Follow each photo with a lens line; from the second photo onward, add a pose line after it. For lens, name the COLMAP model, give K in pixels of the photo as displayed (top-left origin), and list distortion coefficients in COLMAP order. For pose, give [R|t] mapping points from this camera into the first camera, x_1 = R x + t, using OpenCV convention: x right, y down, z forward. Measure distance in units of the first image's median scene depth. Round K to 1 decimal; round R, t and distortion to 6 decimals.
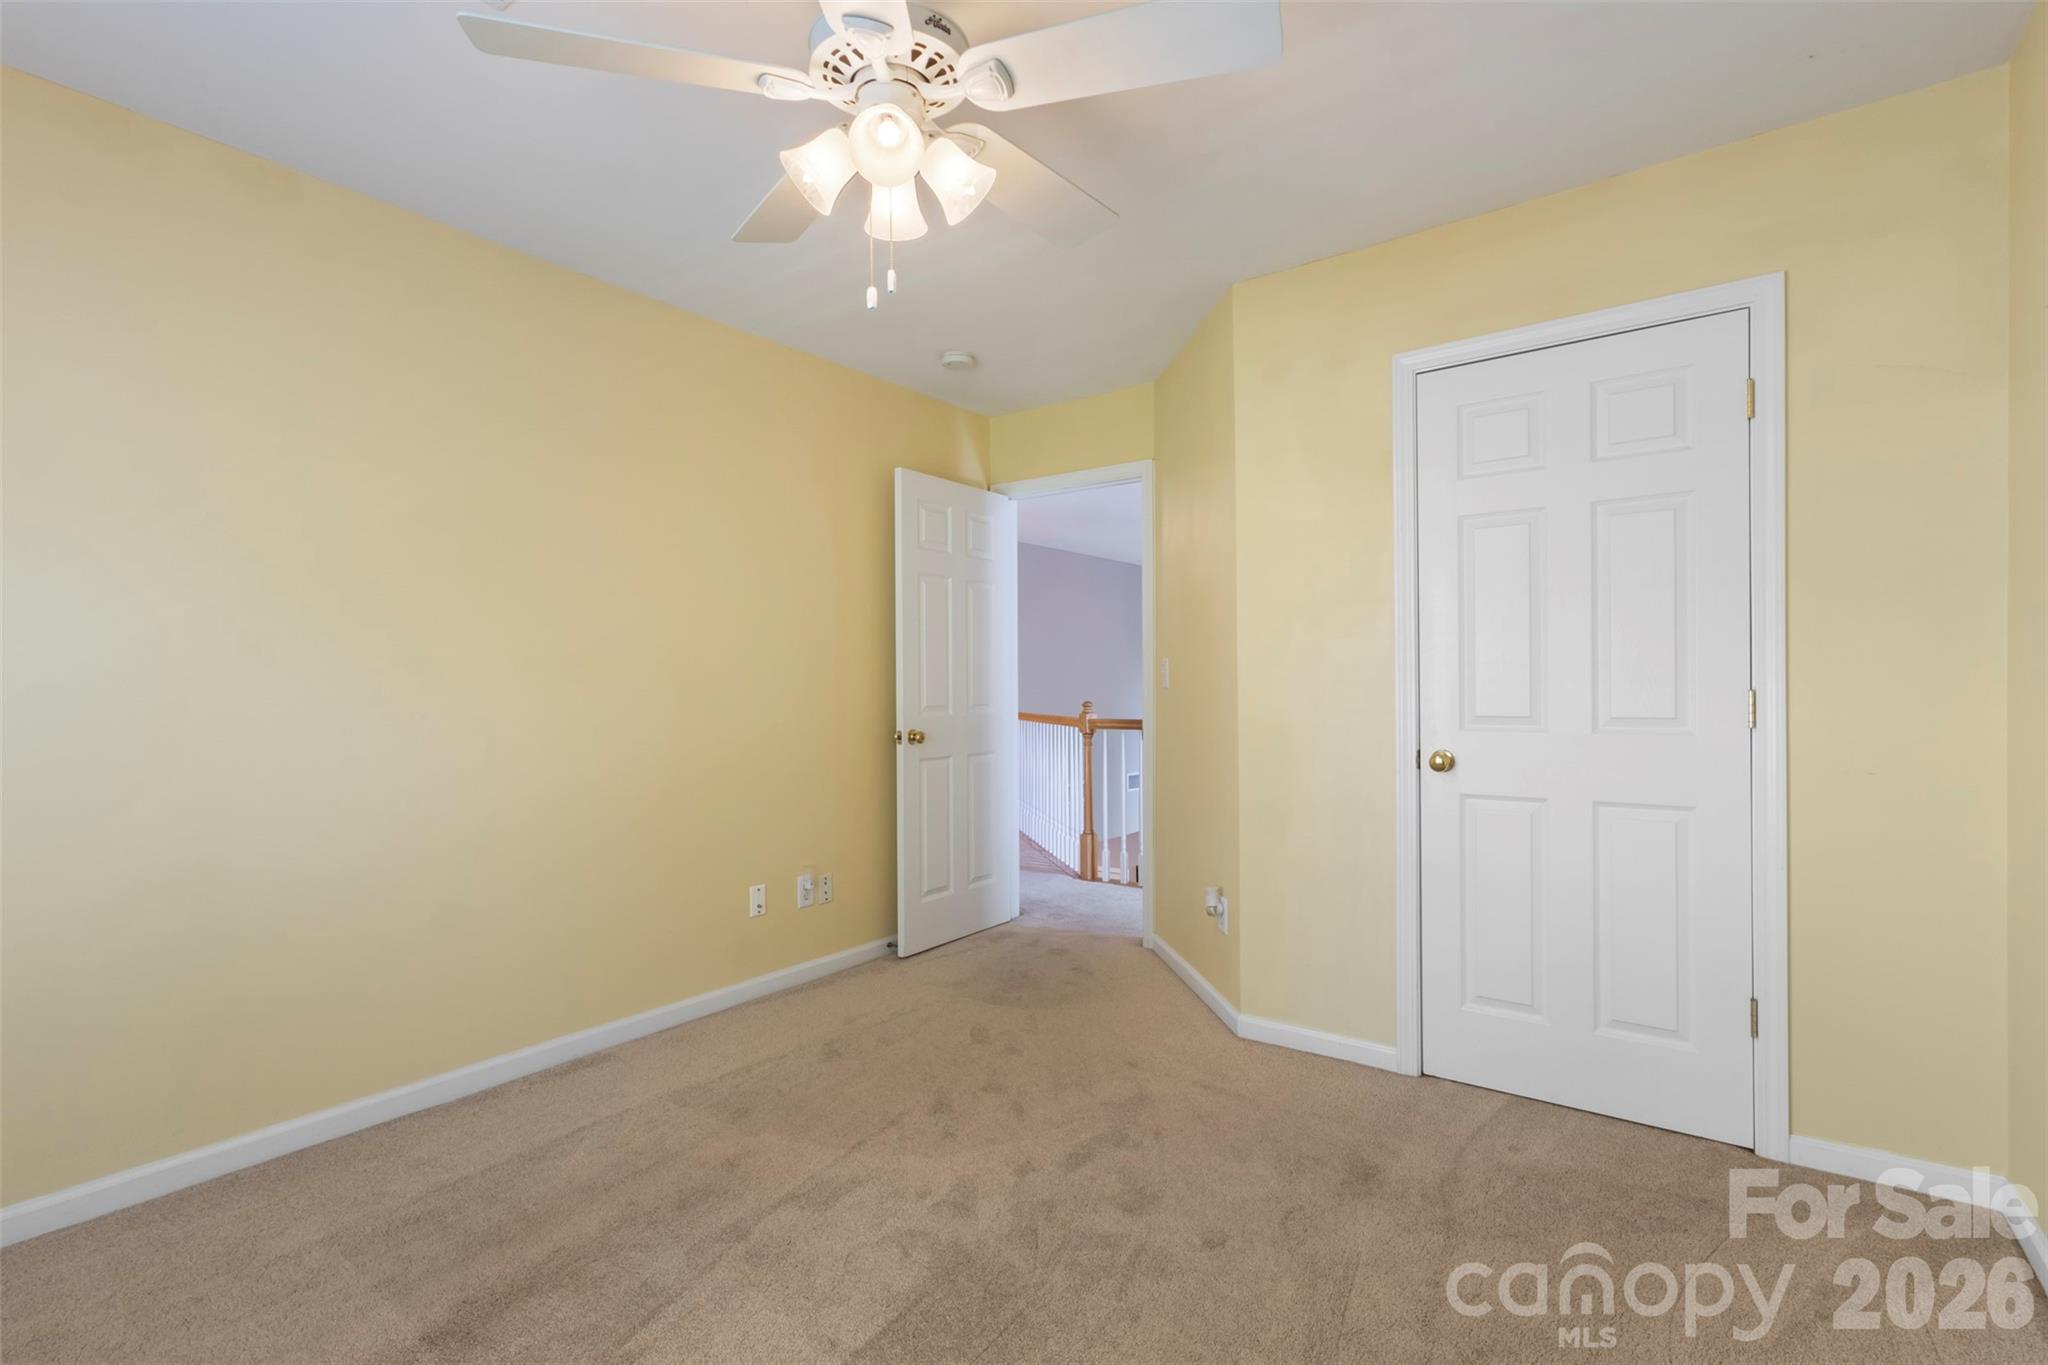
lens RADIAL K [[953.1, 0, 1016.4], [0, 953.1, 683.7], [0, 0, 1]] dist [0.007640, 0.001388]
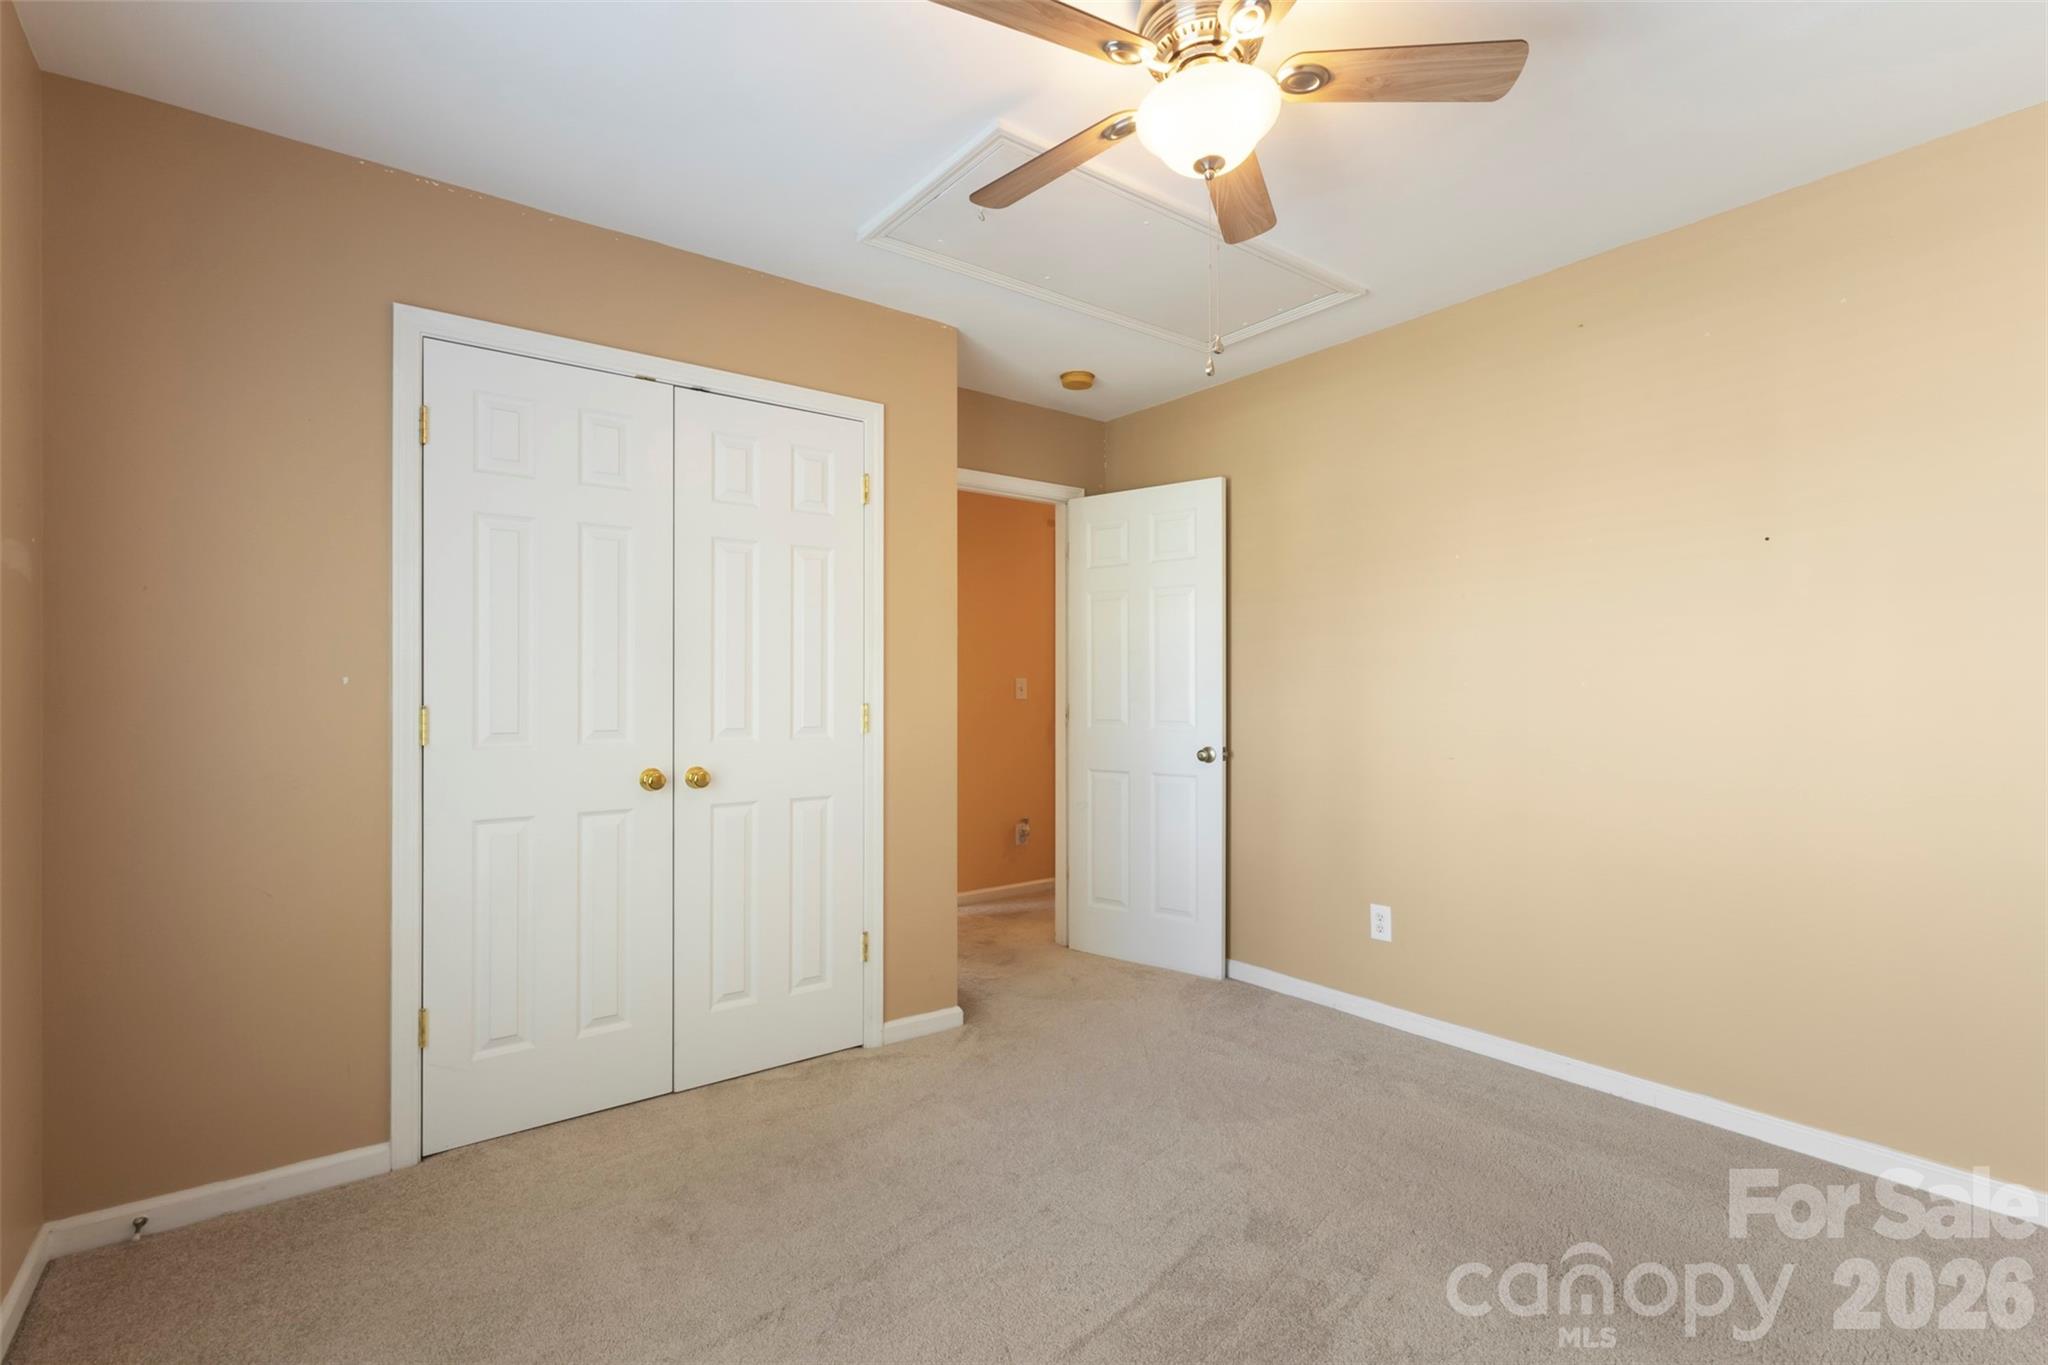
lens RADIAL K [[953.1, 0, 1025.2], [0, 953.1, 682.3], [0, 0, 1]] dist [0.007640, 0.001388]
pose [[0.259028, 0.016047, 0.965737, -0.460031], [0.007484, 0.999799, -0.018620, 0.003442], [-0.965841, 0.012050, 0.258856, 0.417389]]
